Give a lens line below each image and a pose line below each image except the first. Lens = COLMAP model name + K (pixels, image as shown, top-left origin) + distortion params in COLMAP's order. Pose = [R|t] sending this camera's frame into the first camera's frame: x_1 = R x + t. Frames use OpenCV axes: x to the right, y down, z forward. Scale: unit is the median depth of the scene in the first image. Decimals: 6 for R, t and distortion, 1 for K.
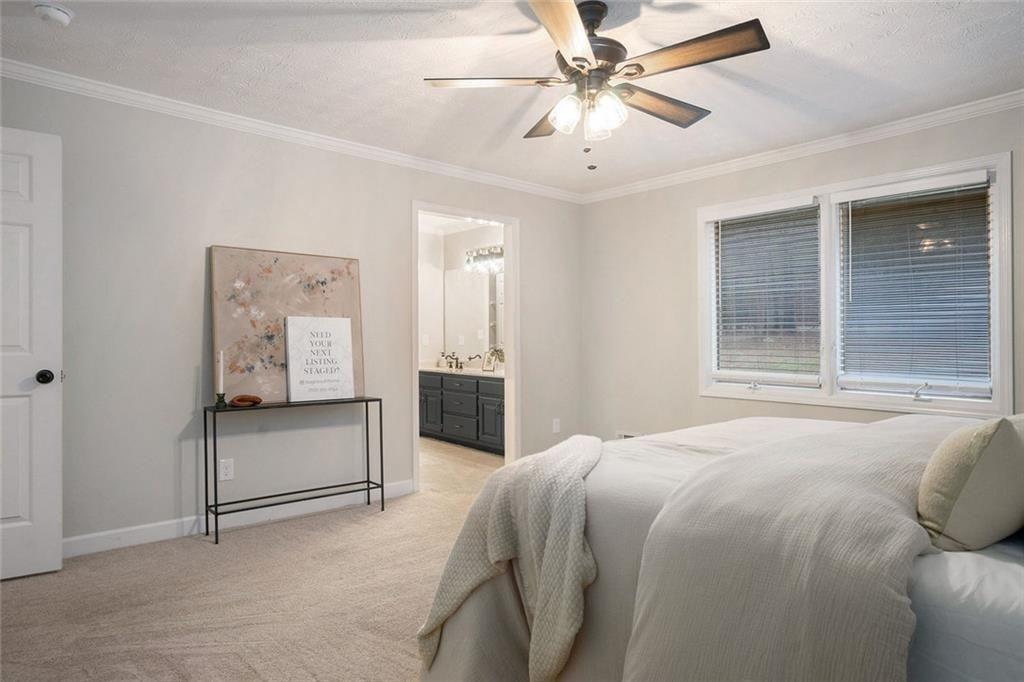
lens RADIAL K [[600.6, 0, 511.3], [0, 600.6, 345.4], [0, 0, 1]] dist [-0.005295, -0.000471]
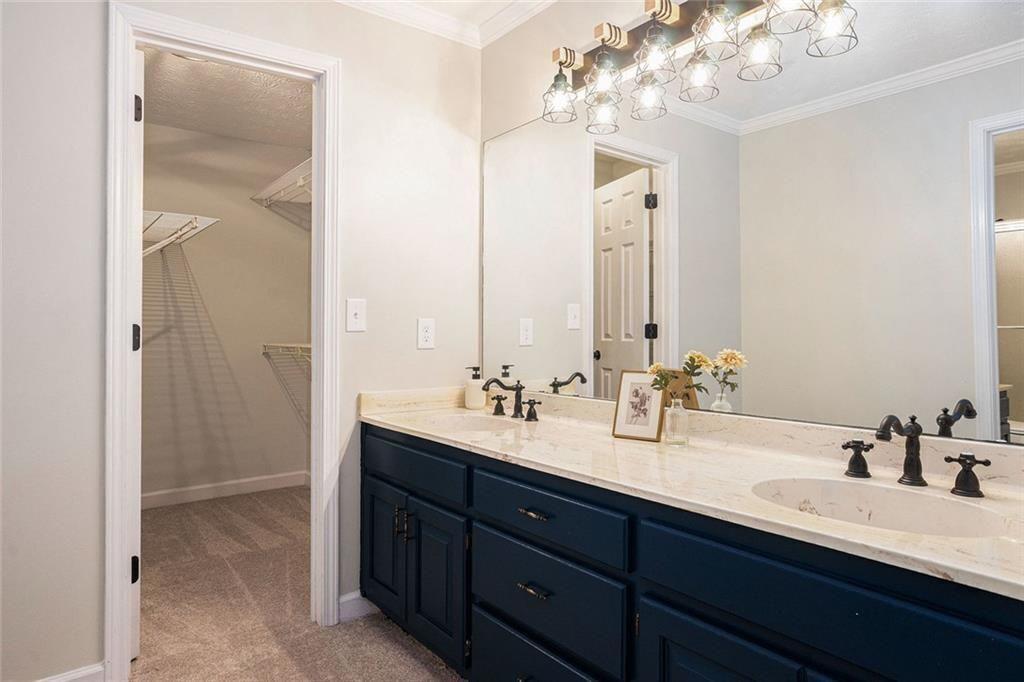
lens RADIAL K [[600.6, 0, 512.9], [0, 600.6, 337.6], [0, 0, 1]] dist [-0.005295, -0.000471]
pose [[0.998153, 0.009096, -0.060063, -0.074136], [-0.009260, 0.999954, -0.002457, -0.004122], [0.060038, 0.003008, 0.998192, 0.674975]]
